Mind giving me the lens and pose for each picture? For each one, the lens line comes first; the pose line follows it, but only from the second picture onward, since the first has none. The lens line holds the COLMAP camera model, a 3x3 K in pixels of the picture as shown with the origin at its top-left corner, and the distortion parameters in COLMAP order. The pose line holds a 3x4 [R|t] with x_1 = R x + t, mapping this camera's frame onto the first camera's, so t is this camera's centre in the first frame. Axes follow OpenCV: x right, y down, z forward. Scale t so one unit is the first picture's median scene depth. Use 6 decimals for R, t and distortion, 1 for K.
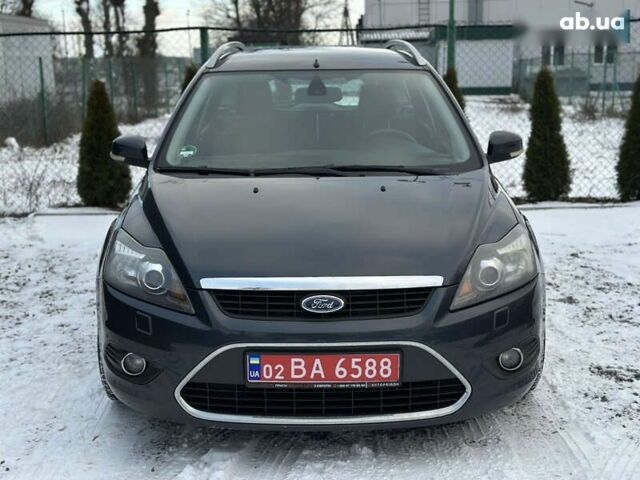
lens RADIAL K [[884.9, 0, 320.0], [0, 884.9, 240.0], [0, 0, 1]] dist [0.193916, -0.335526]
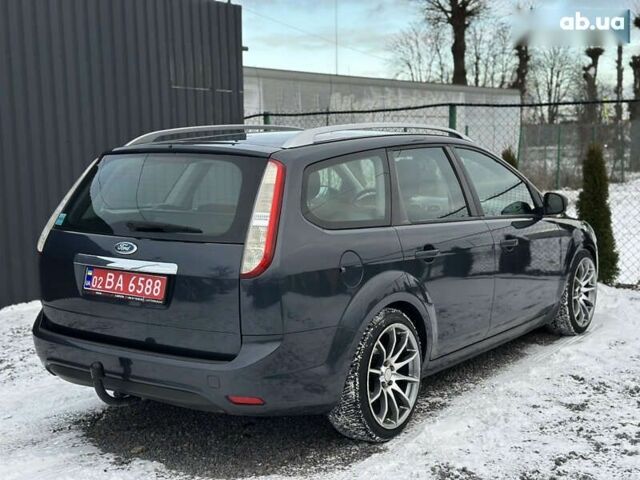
lens RADIAL K [[884.9, 0, 320.0], [0, 884.9, 240.0], [0, 0, 1]] dist [0.193916, -0.335526]
pose [[0.820150, 0.074424, -0.567287, 0.993295], [-0.111717, 0.993250, -0.031208, -0.074654], [0.561135, 0.088971, 0.822928, 0.158237]]
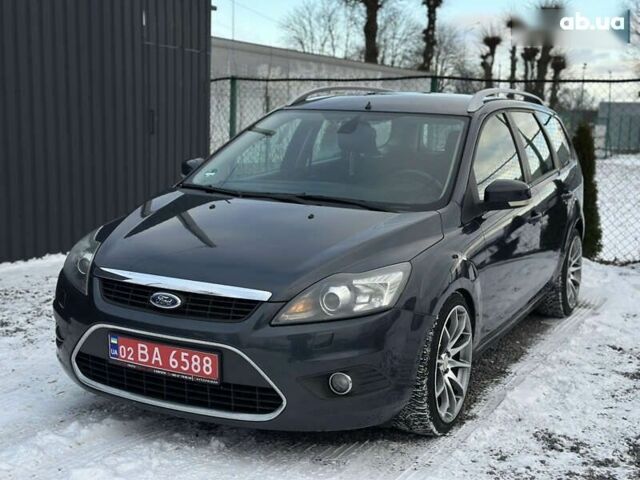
lens RADIAL K [[884.9, 0, 320.0], [0, 884.9, 240.0], [0, 0, 1]] dist [0.193916, -0.335526]
pose [[0.887099, 0.111332, -0.447951, 0.683241], [-0.136896, 0.990270, -0.024984, -0.004288], [0.440811, 0.083486, 0.893709, 0.046569]]
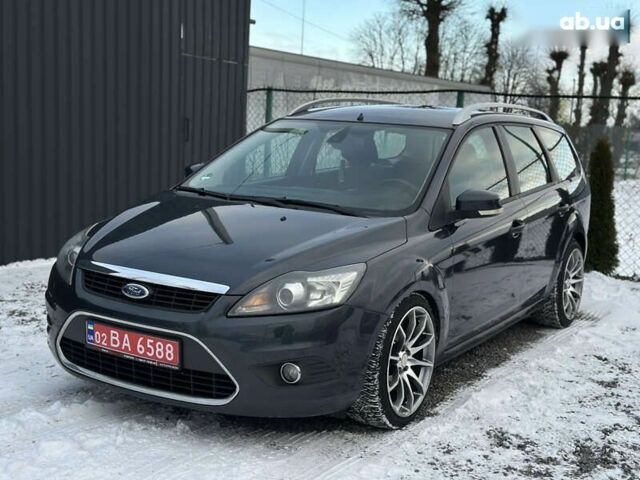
lens RADIAL K [[884.9, 0, 320.0], [0, 884.9, 240.0], [0, 0, 1]] dist [0.193916, -0.335526]
pose [[0.846647, 0.130672, -0.515863, 0.854085], [-0.168112, 0.985417, -0.026295, -0.009571], [0.504904, 0.108985, 0.856268, 0.044597]]
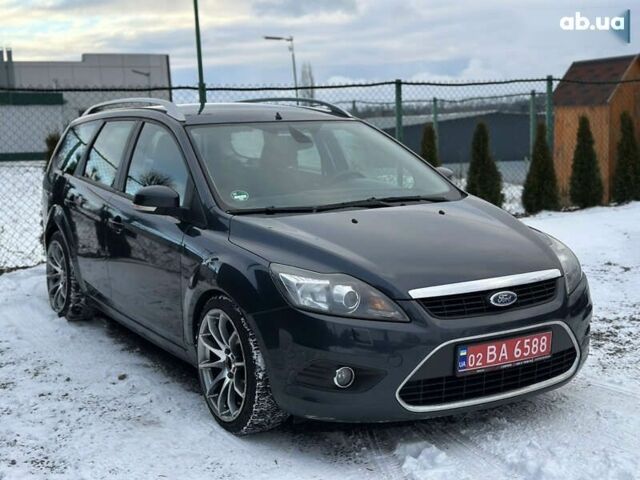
lens RADIAL K [[884.9, 0, 320.0], [0, 884.9, 240.0], [0, 0, 1]] dist [0.193916, -0.335526]
pose [[0.856624, -0.081853, 0.509407, -0.832764], [0.118063, 0.992236, -0.039101, 0.009387], [-0.502251, 0.093637, 0.859637, 0.051137]]
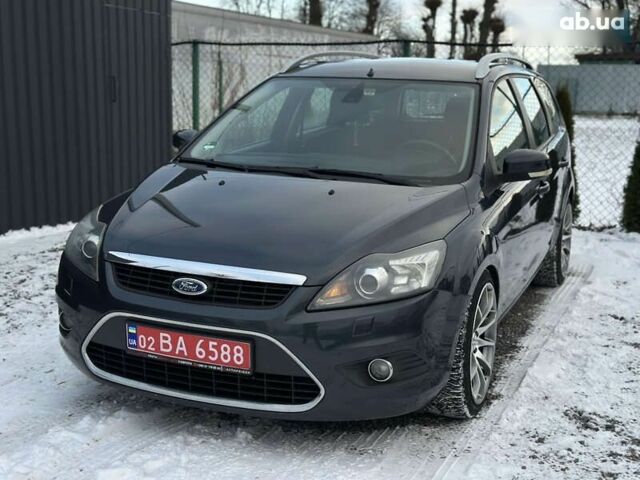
lens RADIAL K [[884.9, 0, 320.0], [0, 884.9, 240.0], [0, 0, 1]] dist [0.193916, -0.335526]
pose [[0.918495, 0.111596, -0.379358, 0.544522], [-0.118470, 0.992944, 0.005257, -0.008109], [0.377268, 0.040114, 0.925235, 0.058987]]
